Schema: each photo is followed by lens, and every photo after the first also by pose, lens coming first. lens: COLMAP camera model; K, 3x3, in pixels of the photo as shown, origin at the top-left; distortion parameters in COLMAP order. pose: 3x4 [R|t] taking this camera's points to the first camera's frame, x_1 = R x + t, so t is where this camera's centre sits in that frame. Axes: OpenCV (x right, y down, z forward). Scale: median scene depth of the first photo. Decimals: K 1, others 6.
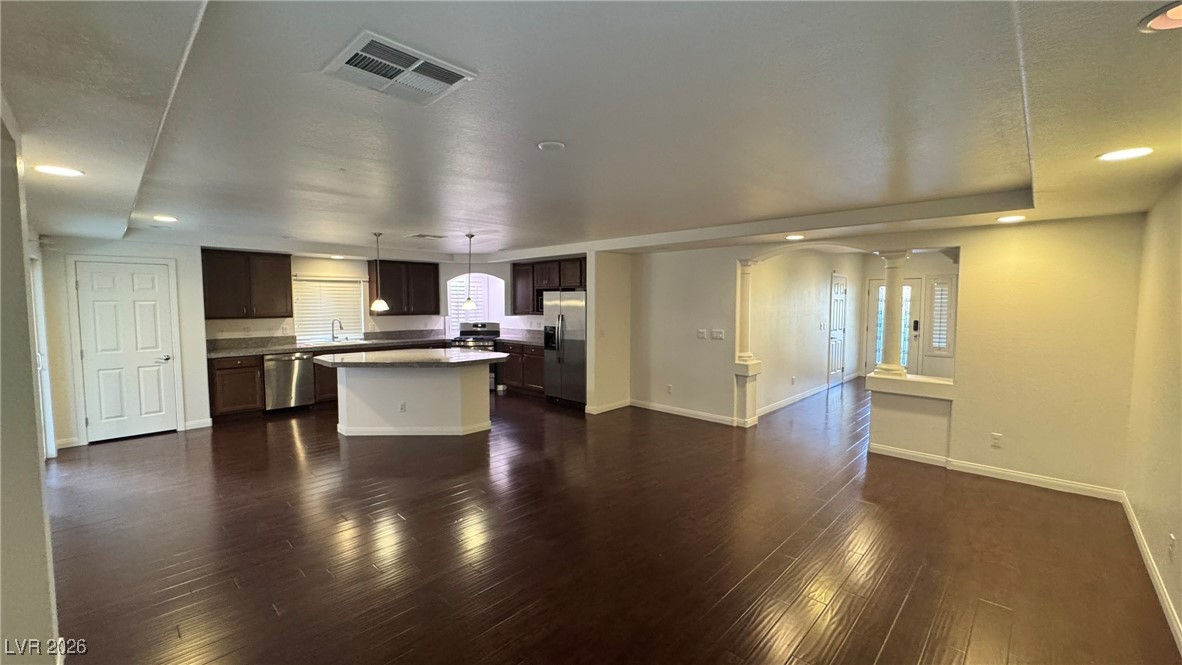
lens RADIAL K [[470.5, 0, 591.5], [0, 470.5, 335.6], [0, 0, 1]] dist [-0.004339, -0.000380]
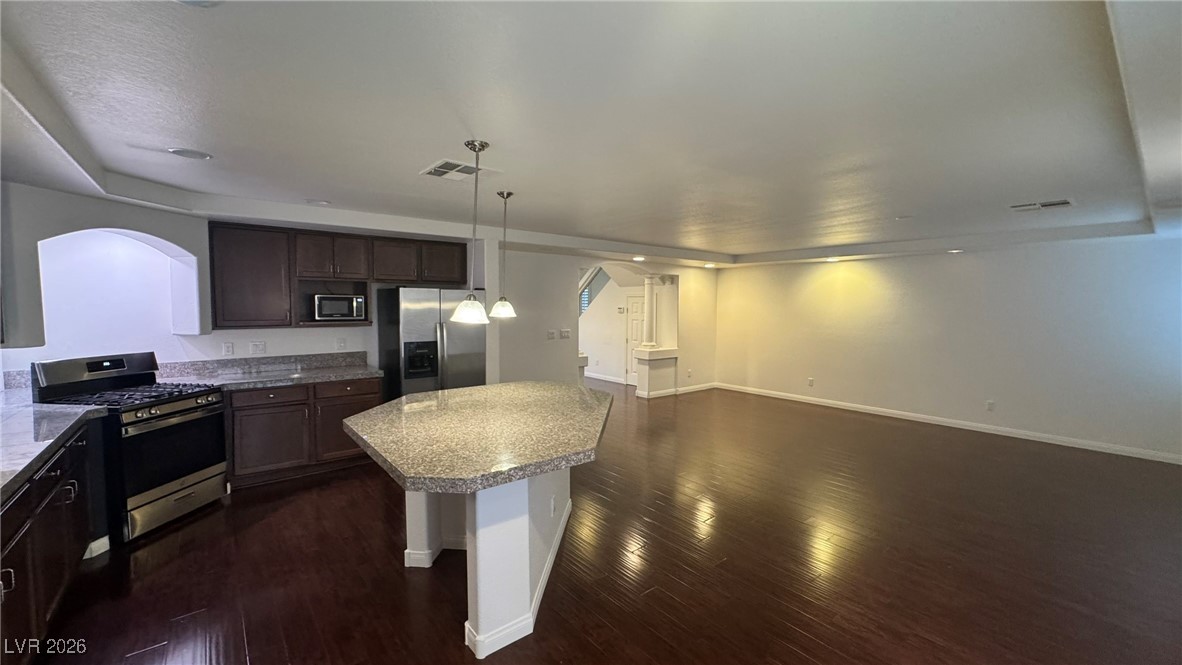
lens RADIAL K [[470.5, 0, 590.3], [0, 470.5, 330.3], [0, 0, 1]] dist [-0.004339, -0.000380]
pose [[0.127173, -0.051104, 0.990563, -0.590270], [0.073291, 0.996426, 0.041997, -0.037721], [-0.989169, 0.067259, 0.130464, 0.572093]]
